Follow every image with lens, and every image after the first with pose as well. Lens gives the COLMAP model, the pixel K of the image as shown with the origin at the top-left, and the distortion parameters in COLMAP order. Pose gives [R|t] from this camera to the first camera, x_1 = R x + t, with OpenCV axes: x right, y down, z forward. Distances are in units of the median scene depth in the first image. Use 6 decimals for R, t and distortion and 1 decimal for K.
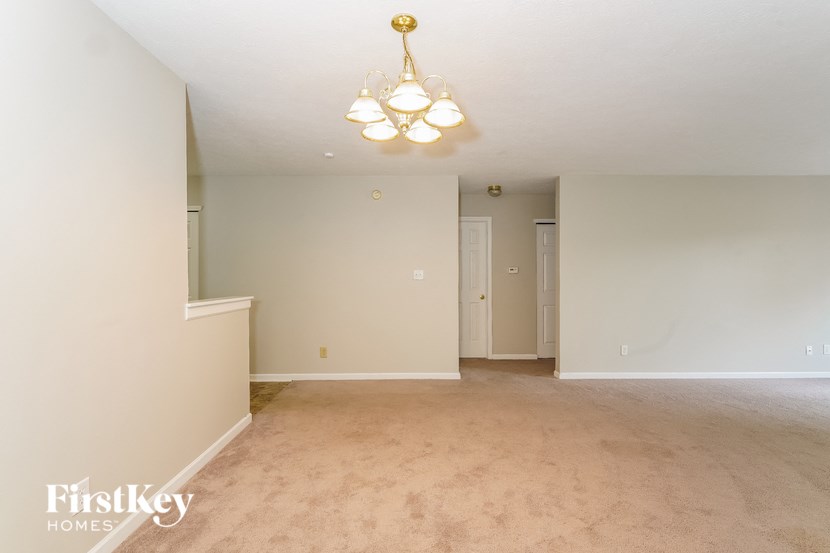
lens RADIAL K [[374.1, 0, 408.4], [0, 374.1, 276.6], [0, 0, 1]] dist [0.000664, 0.000206]
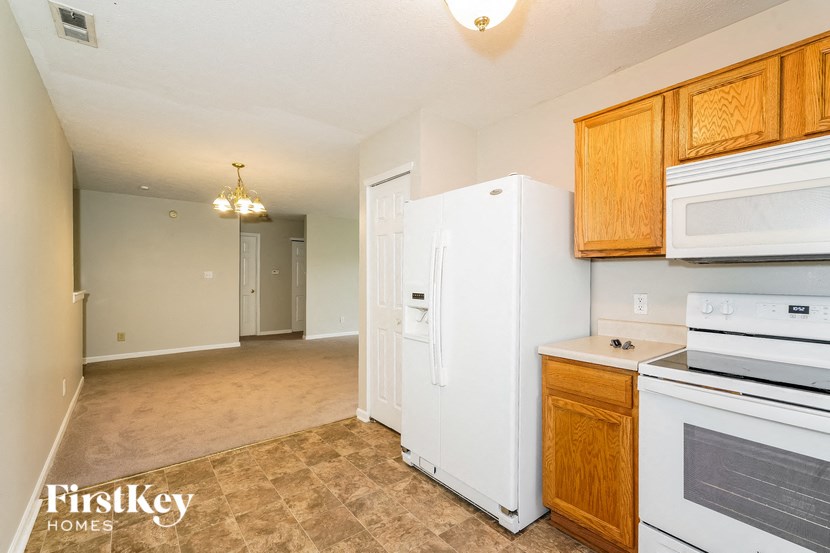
lens RADIAL K [[374.1, 0, 408.4], [0, 374.1, 276.6], [0, 0, 1]] dist [0.000664, 0.000206]
pose [[0.802645, 0.006065, 0.596426, -0.205510], [-0.005983, 0.999980, -0.002118, -0.000102], [-0.596427, -0.001868, 0.802665, -0.558281]]
